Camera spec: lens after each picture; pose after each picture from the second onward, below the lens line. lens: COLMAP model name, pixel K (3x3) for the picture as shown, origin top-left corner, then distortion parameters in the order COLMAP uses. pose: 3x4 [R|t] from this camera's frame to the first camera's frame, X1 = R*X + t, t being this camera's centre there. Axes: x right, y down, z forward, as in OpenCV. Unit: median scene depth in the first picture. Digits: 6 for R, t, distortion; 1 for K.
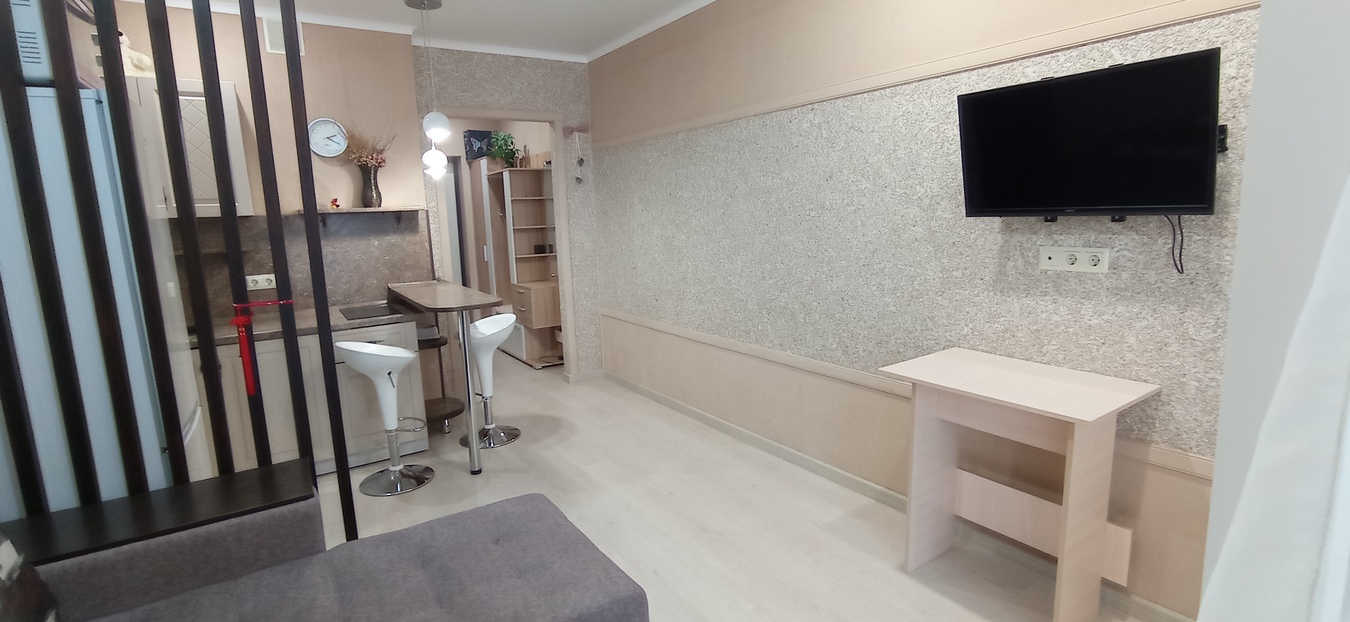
lens RADIAL K [[616.6, 0, 678.6], [0, 616.6, 306.5], [0, 0, 1]] dist [-0.052987, 0.029061]
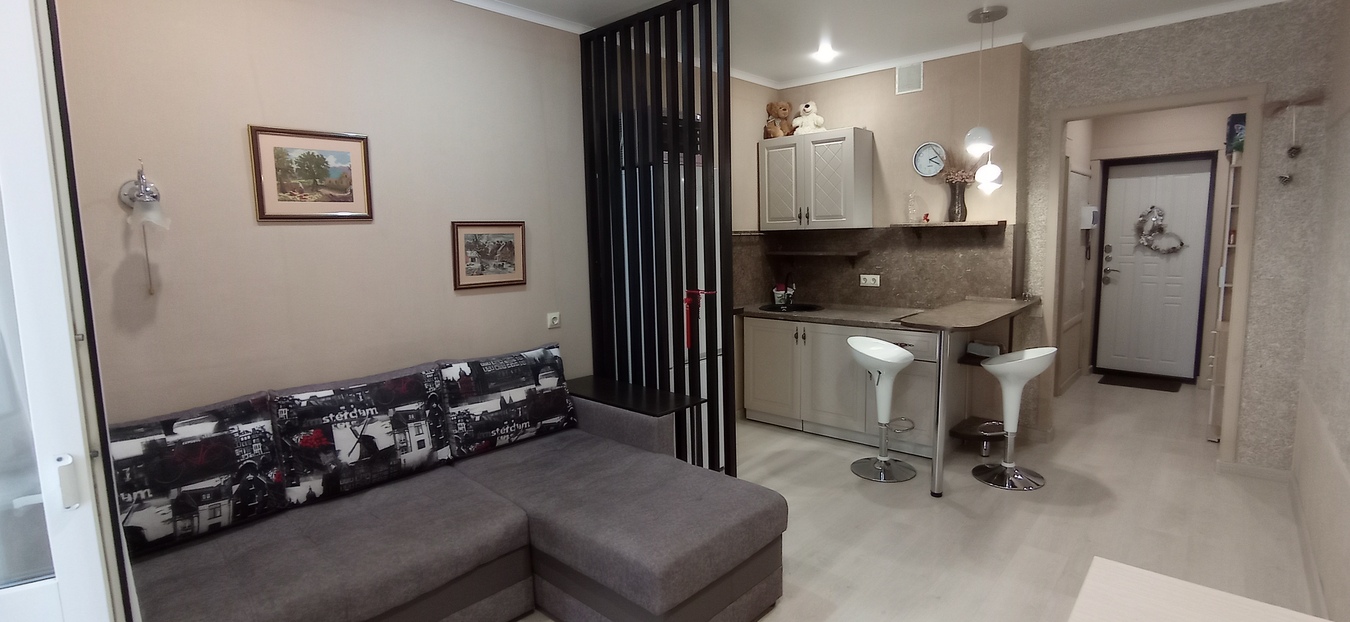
lens RADIAL K [[609.4, 0, 689.3], [0, 609.4, 304.0], [0, 0, 1]] dist [-0.029989, 0.018846]
pose [[0.249800, 0.137802, -0.958442, 0.386383], [-0.139486, 0.984619, 0.105211, -0.064656], [0.958198, 0.107407, 0.265180, 0.277112]]
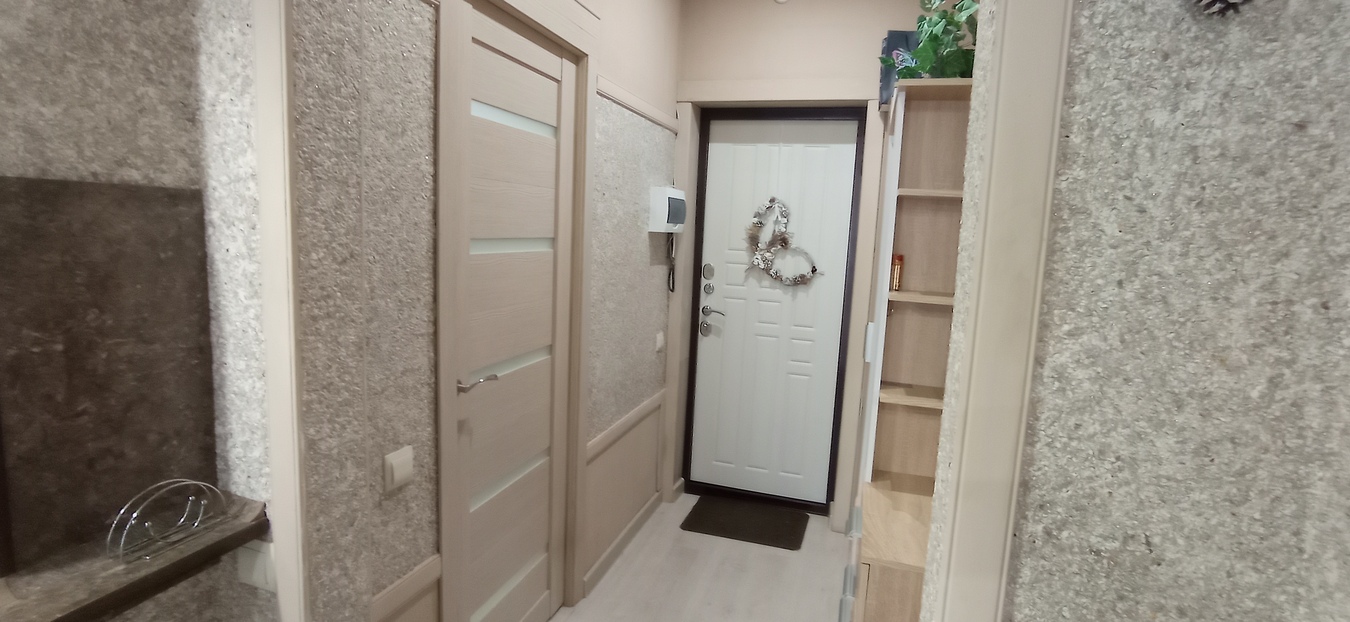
lens RADIAL K [[632.8, 0, 683.1], [0, 632.8, 309.6], [0, 0, 1]] dist [-0.036870, 0.016269]
pose [[0.640091, 0.158559, -0.751759, -0.160570], [-0.187495, 0.981126, 0.047292, -0.168056], [0.745070, 0.110680, 0.657739, 1.053067]]
